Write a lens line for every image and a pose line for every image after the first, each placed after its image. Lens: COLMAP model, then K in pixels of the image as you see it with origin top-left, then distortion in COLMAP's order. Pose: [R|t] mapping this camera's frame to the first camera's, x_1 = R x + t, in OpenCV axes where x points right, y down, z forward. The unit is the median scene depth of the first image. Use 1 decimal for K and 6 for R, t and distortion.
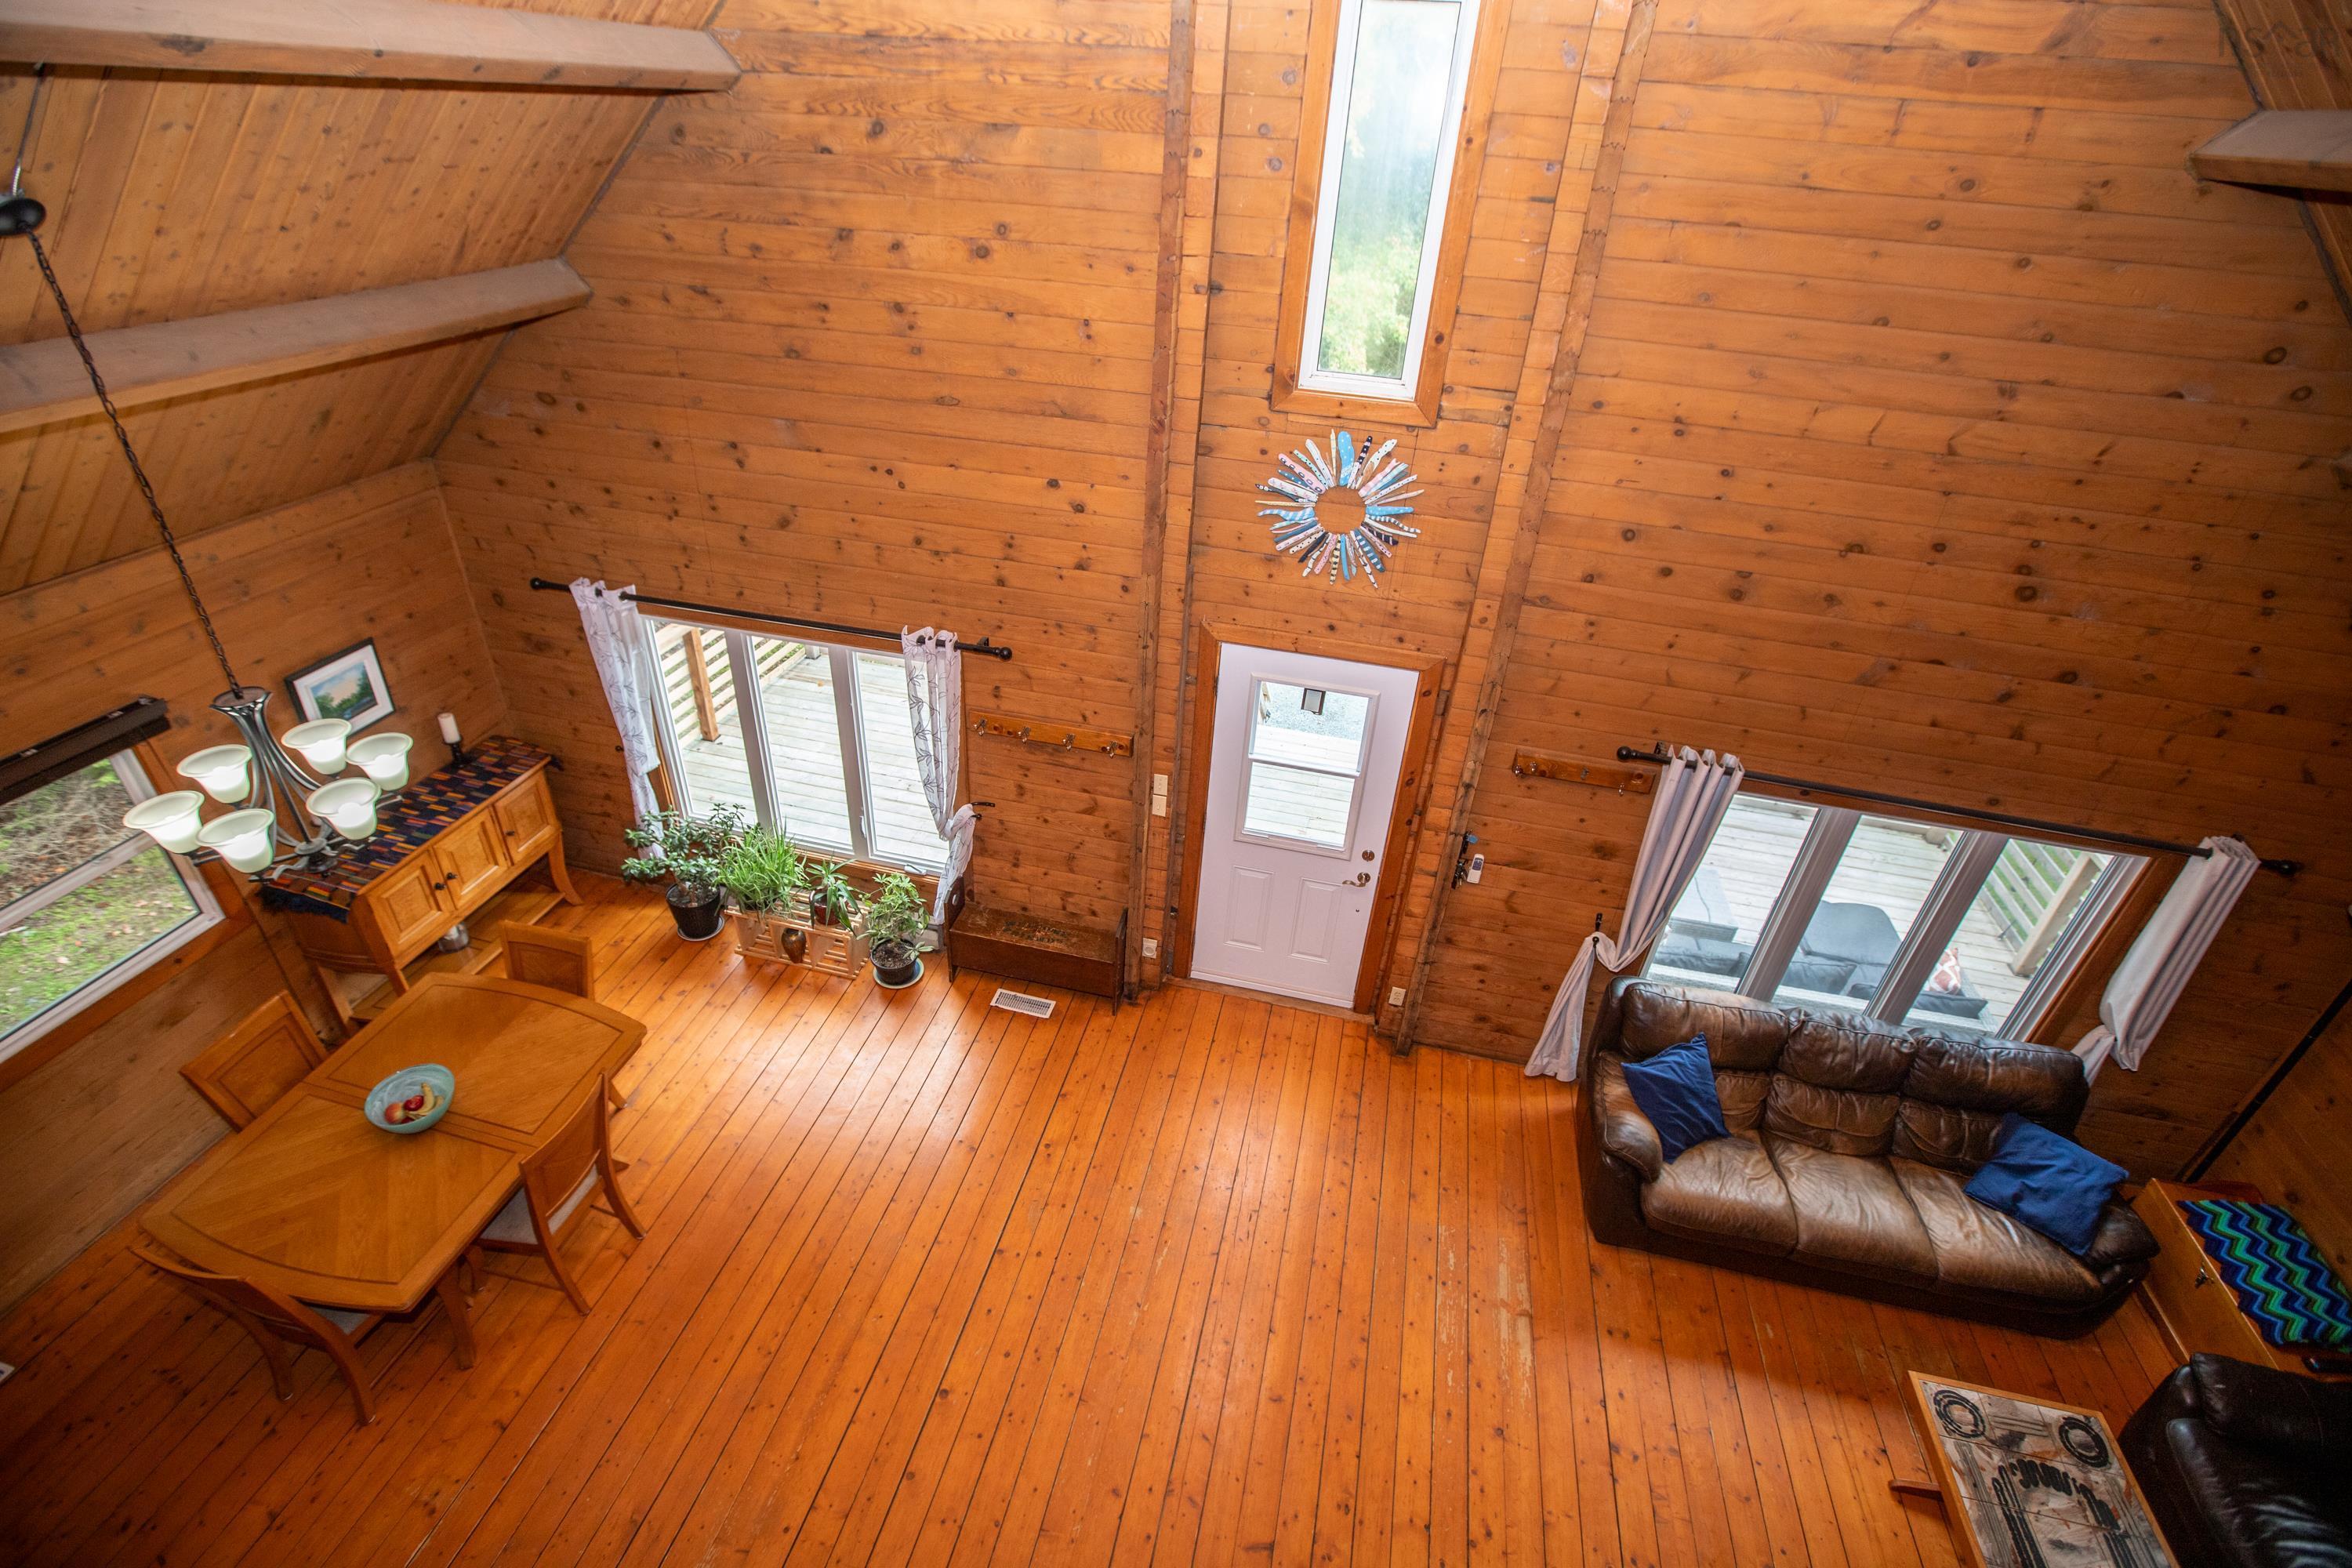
lens RADIAL K [[1059.6, 0, 1191.3], [0, 1059.6, 778.4], [0, 0, 1]] dist [-0.018960, 0.000166]
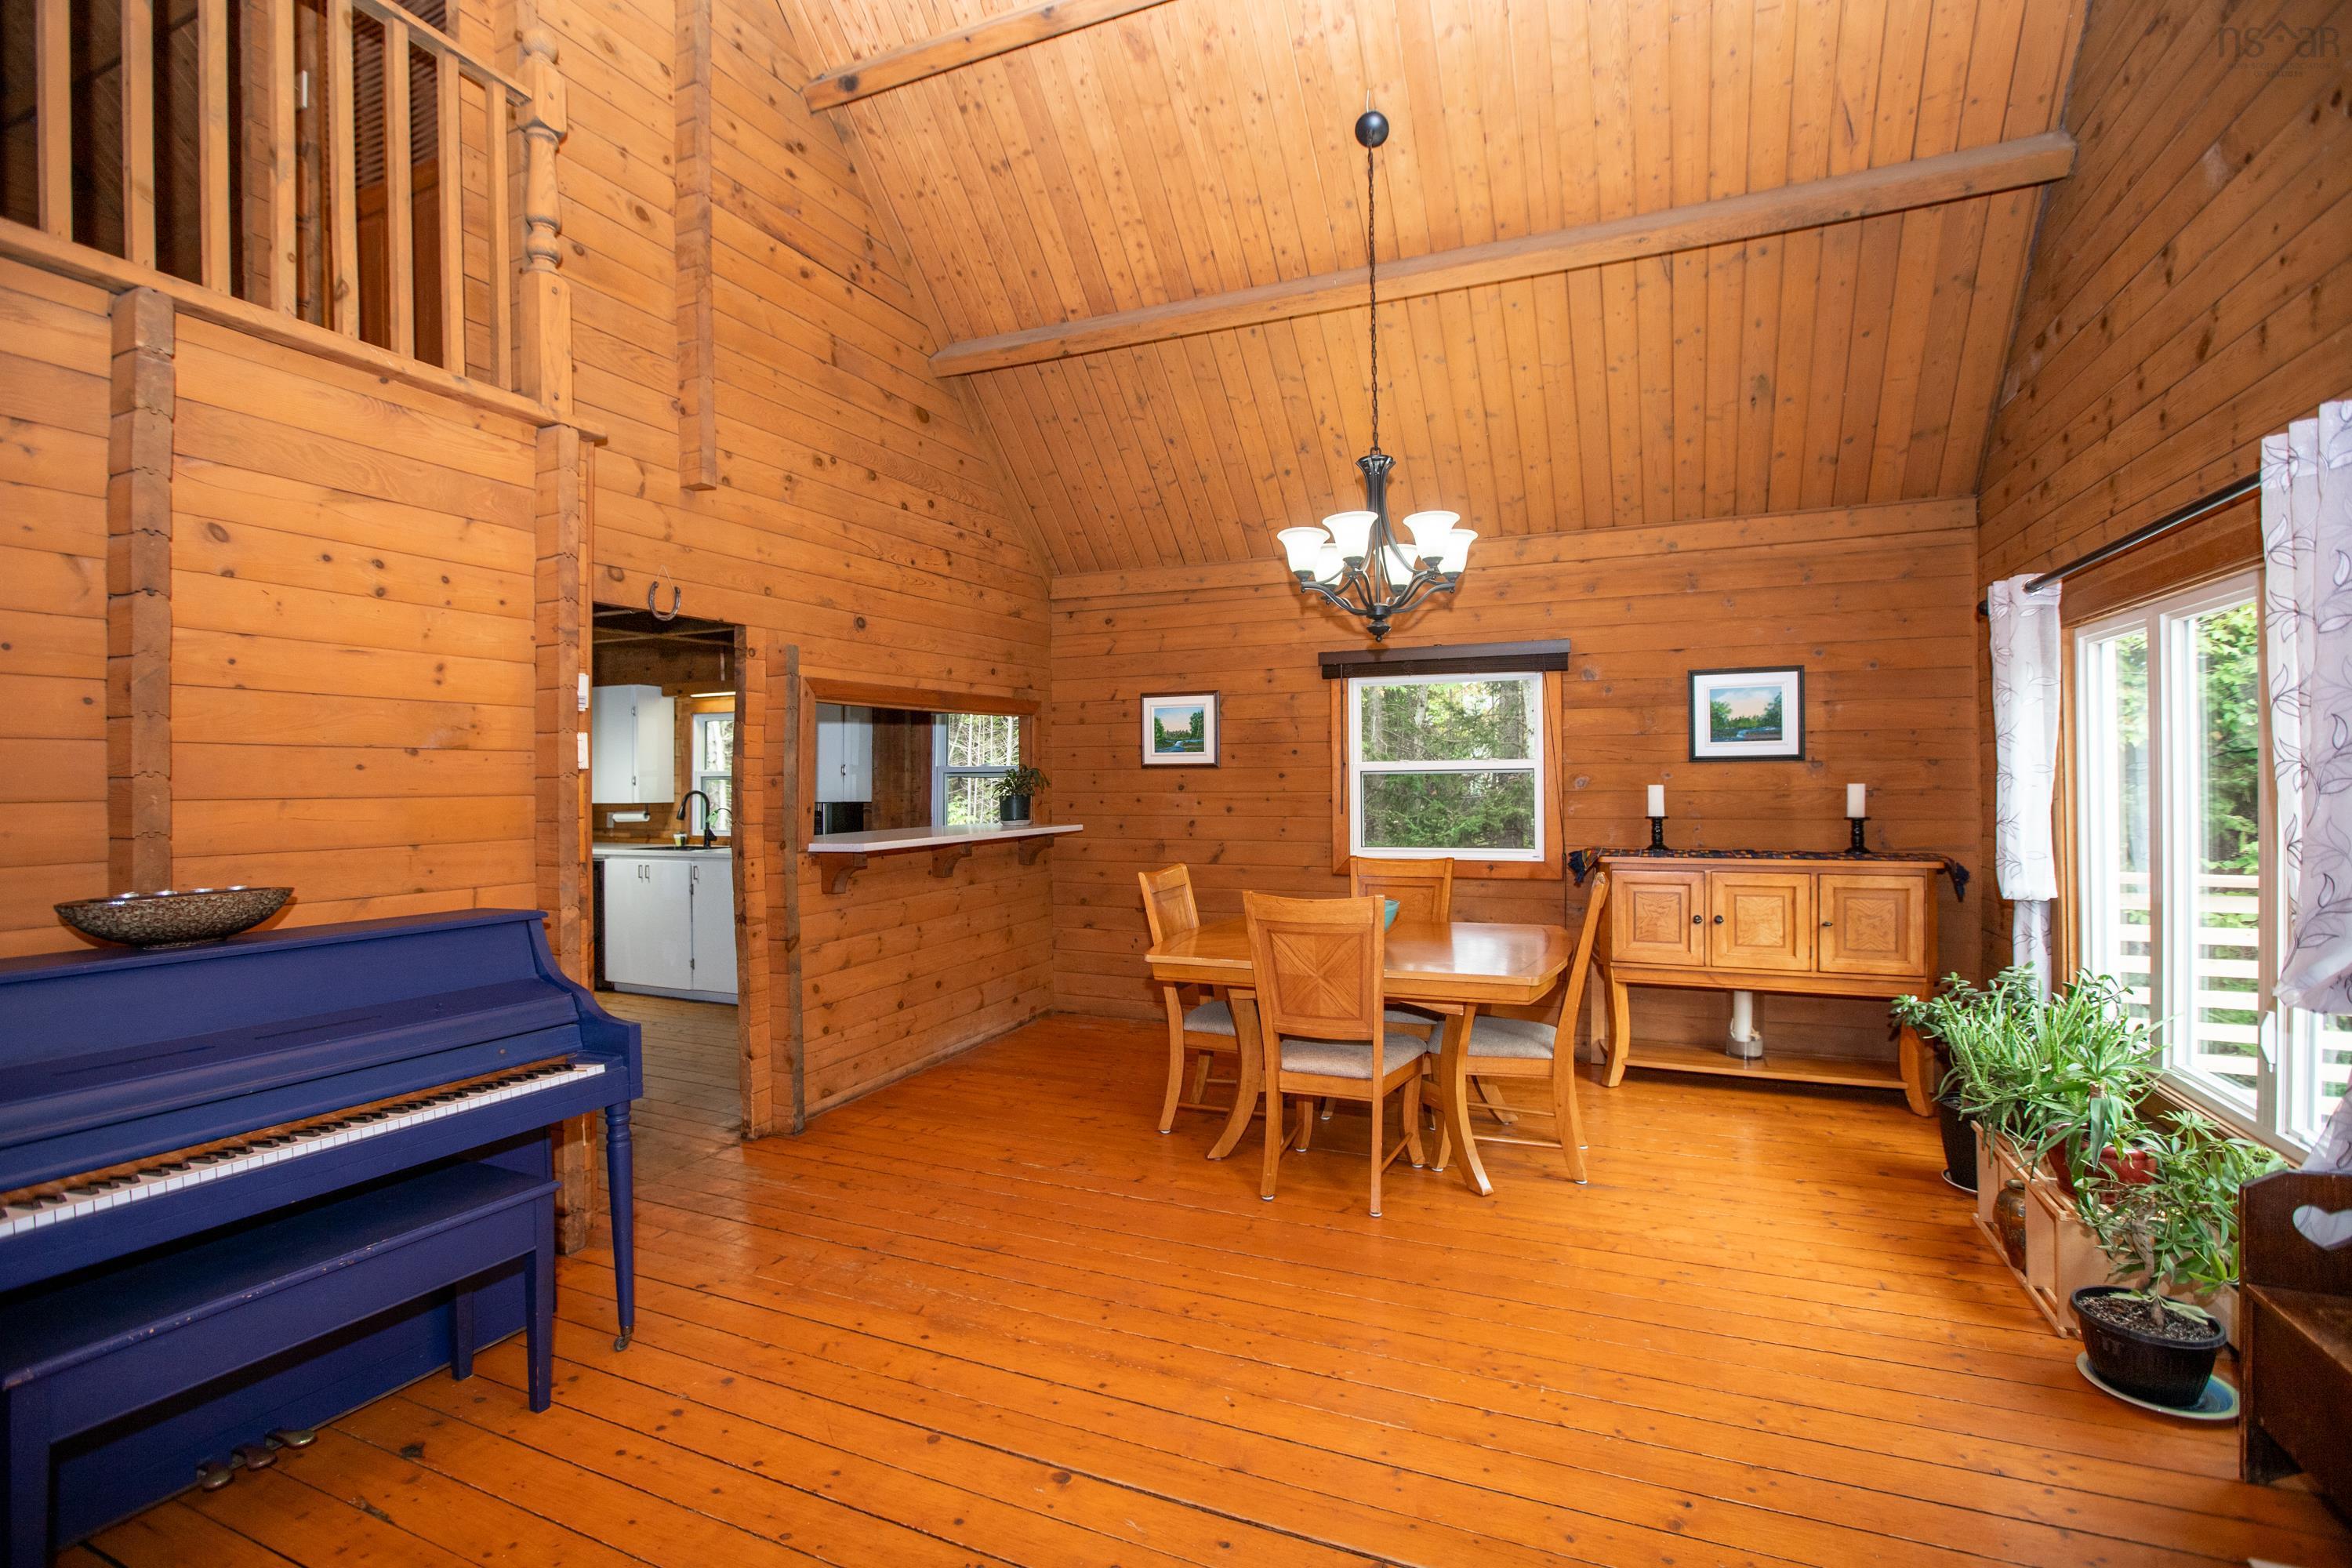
lens RADIAL K [[1099.4, 0, 1165.7], [0, 1099.4, 783.4], [0, 0, 1]] dist [-0.049071, 0.018372]
pose [[-0.199657, -0.061471, -0.977936, 0.237421], [-0.520091, 0.852490, 0.052596, 0.188769], [0.830447, 0.519116, -0.202176, 0.773564]]
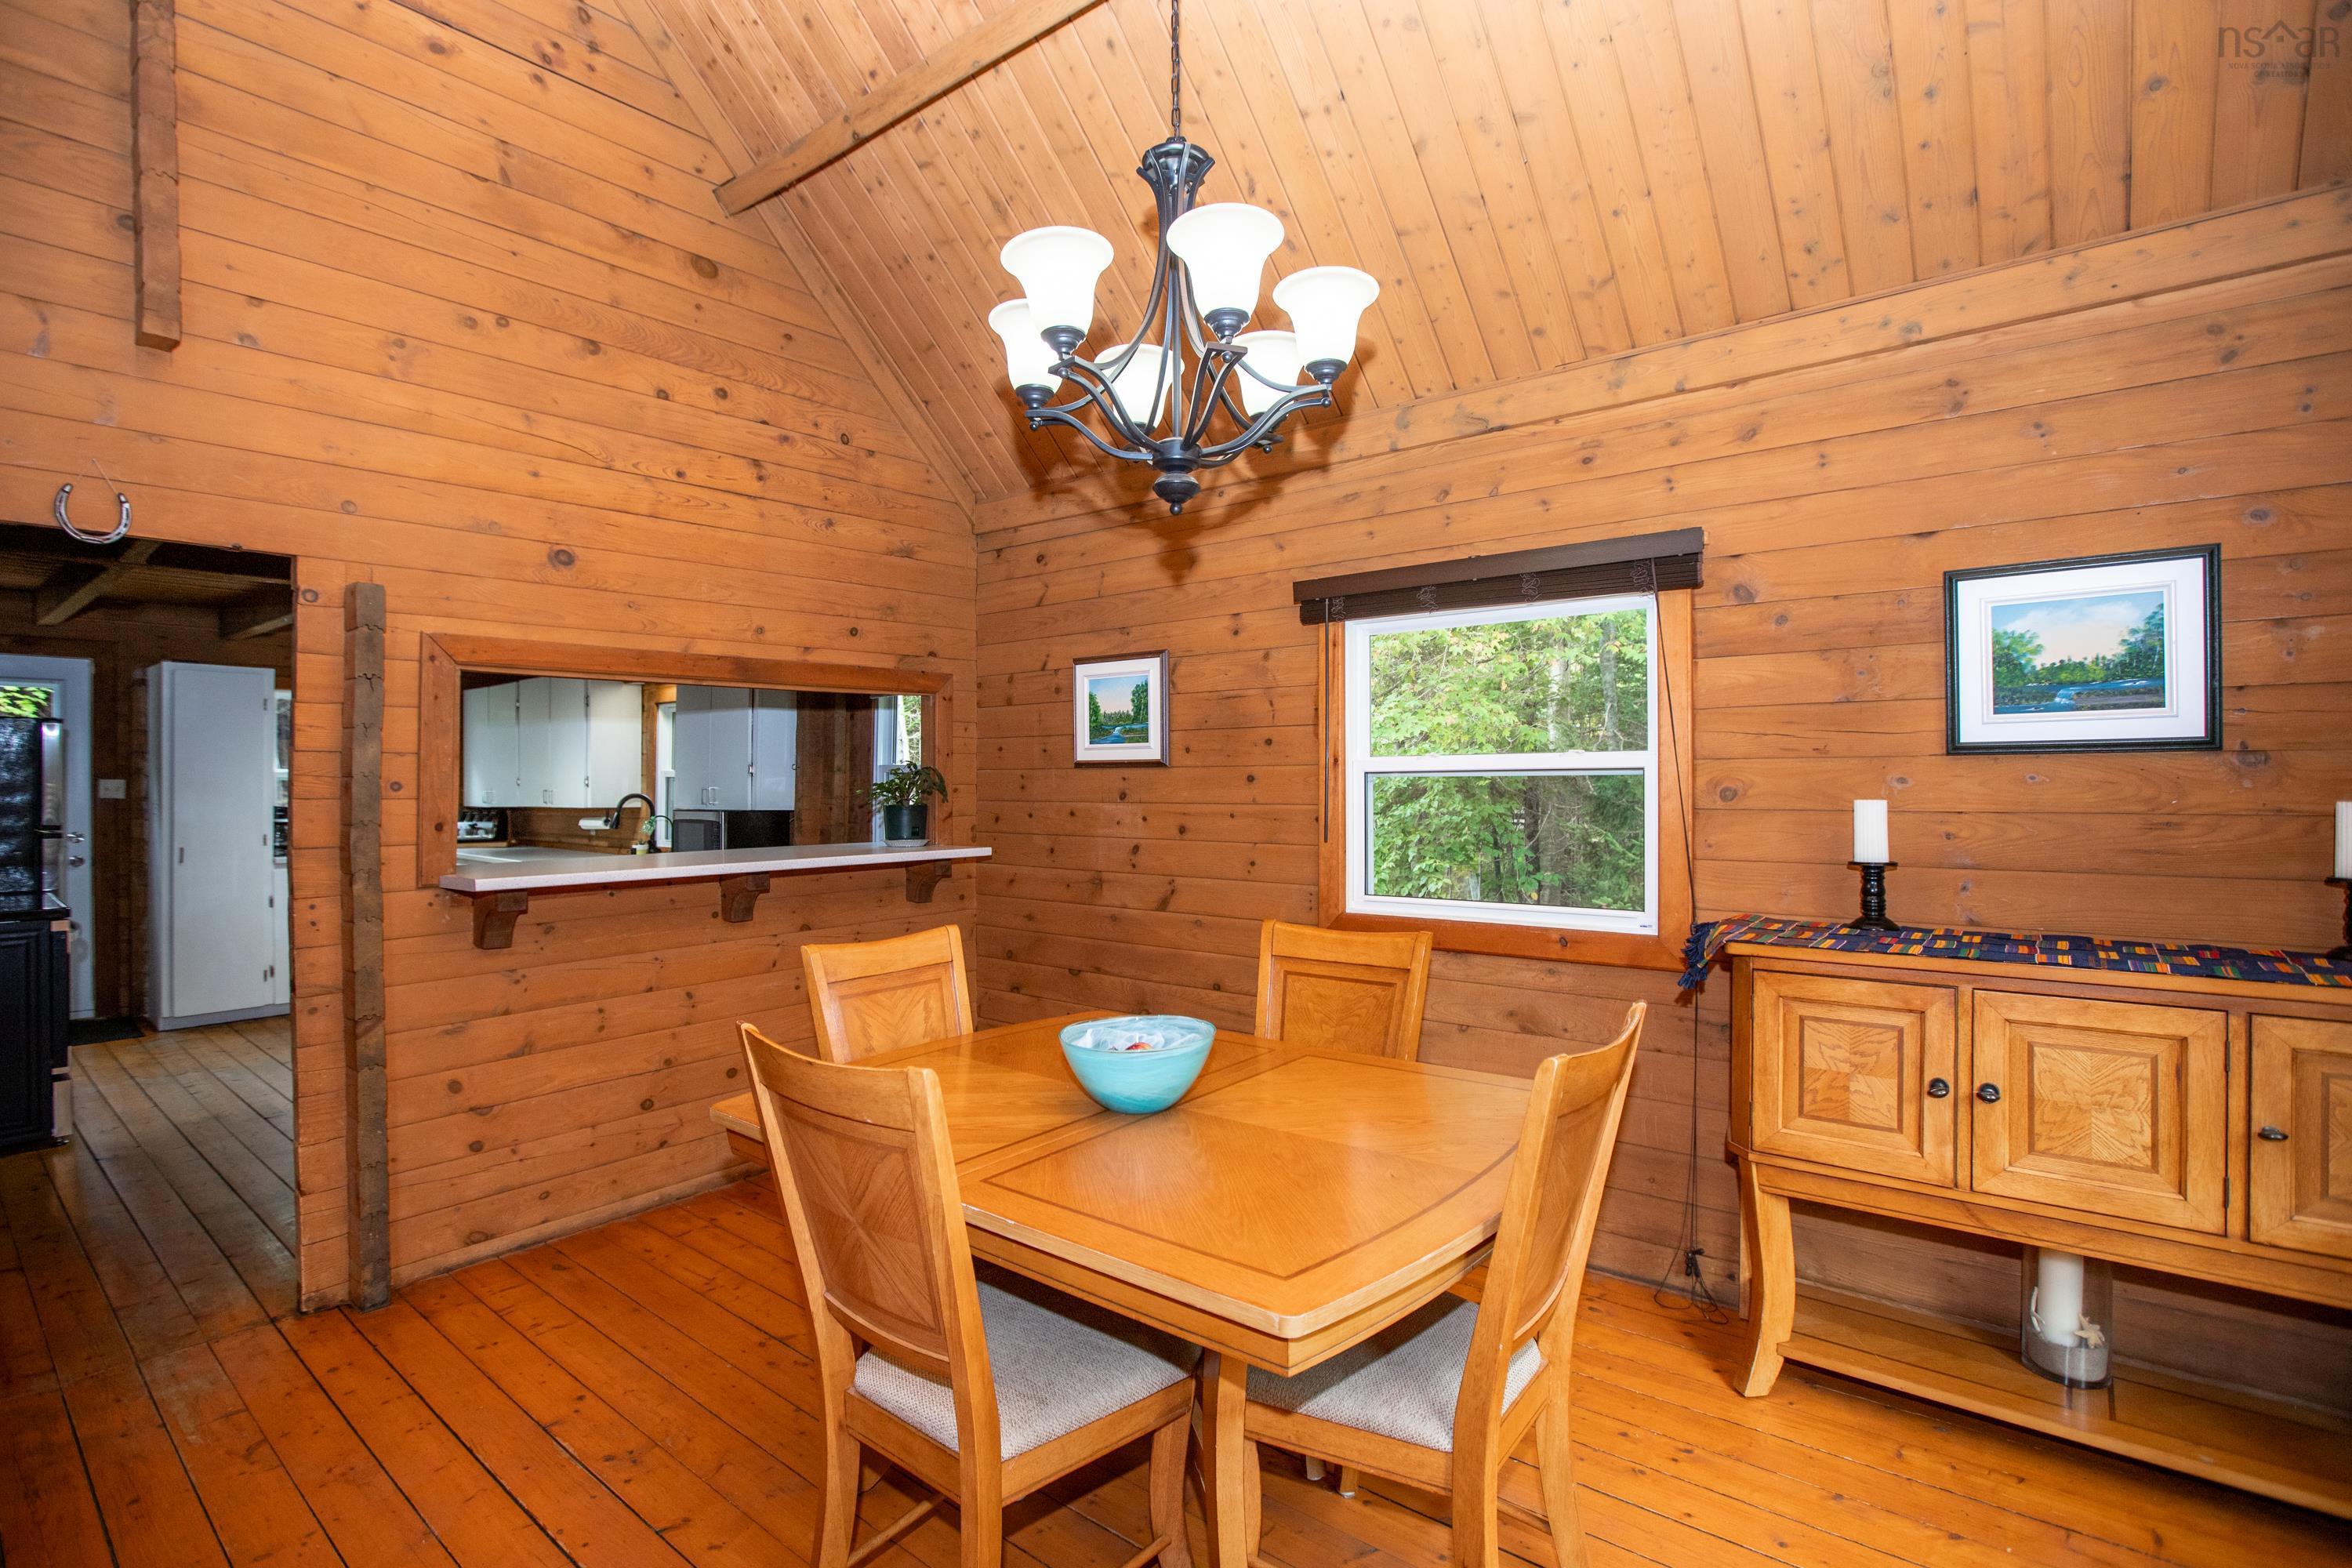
lens RADIAL K [[1115.1, 0, 1157.6], [0, 1115.1, 784.3], [0, 0, 1]] dist [-0.044635, 0.013345]
pose [[-0.456536, -0.063422, -0.887442, -0.209007], [-0.490569, 0.850074, 0.191617, 0.071648], [0.742238, 0.522831, -0.419202, 0.904784]]
